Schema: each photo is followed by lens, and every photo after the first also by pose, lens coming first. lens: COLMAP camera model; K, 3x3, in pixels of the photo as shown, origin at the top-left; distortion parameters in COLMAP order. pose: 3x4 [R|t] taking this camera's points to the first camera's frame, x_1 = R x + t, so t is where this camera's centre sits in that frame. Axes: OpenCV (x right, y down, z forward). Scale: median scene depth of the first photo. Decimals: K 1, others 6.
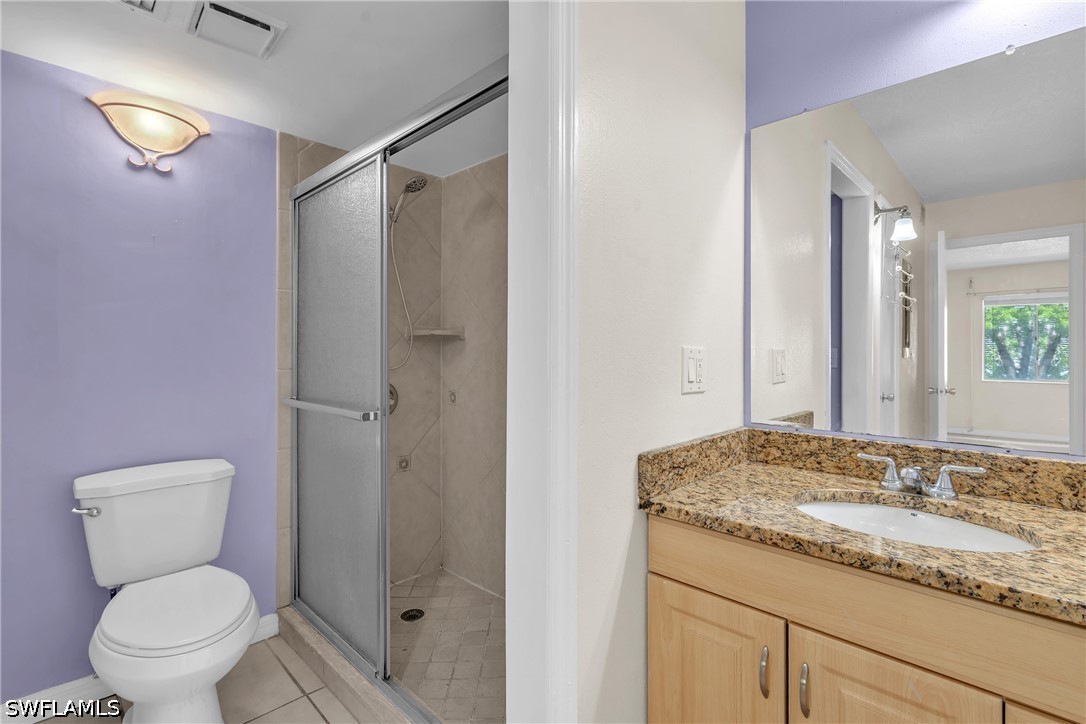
lens RADIAL K [[491.8, 0, 541.0], [0, 491.8, 358.8], [0, 0, 1]] dist [-0.000669, 0.000790]
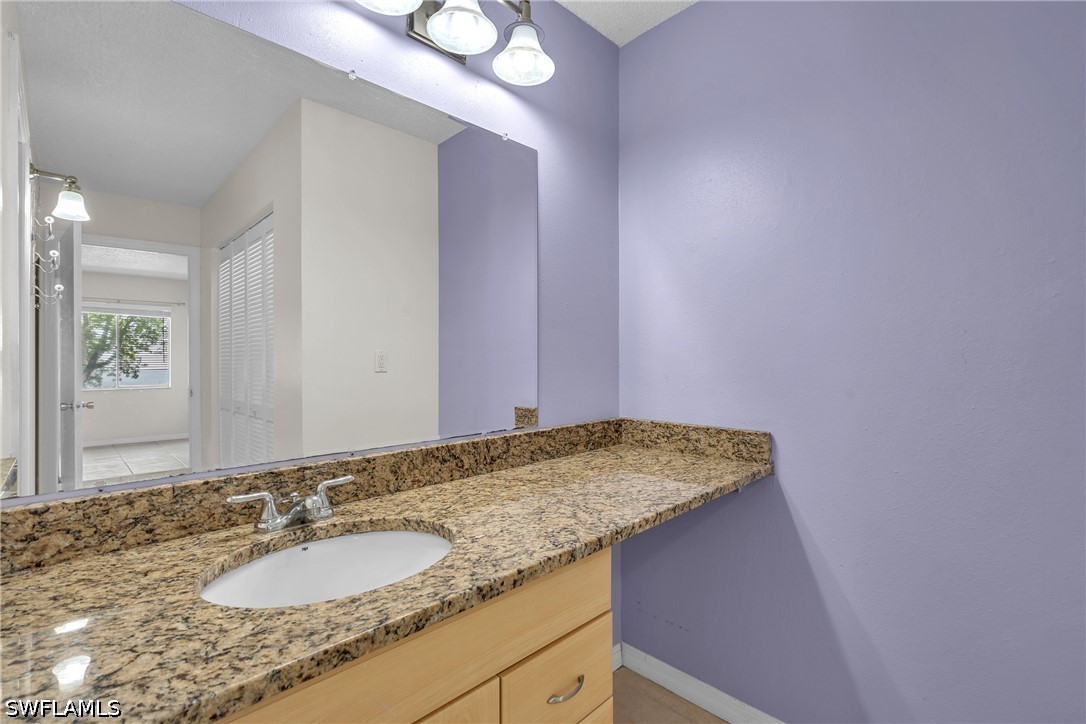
lens RADIAL K [[491.8, 0, 545.4], [0, 491.8, 359.5], [0, 0, 1]] dist [-0.000669, 0.000790]
pose [[0.013365, -0.003105, 0.999906, -0.105723], [0.017659, 0.999840, 0.002868, -0.012480], [-0.999755, 0.017619, 0.013417, 0.573427]]
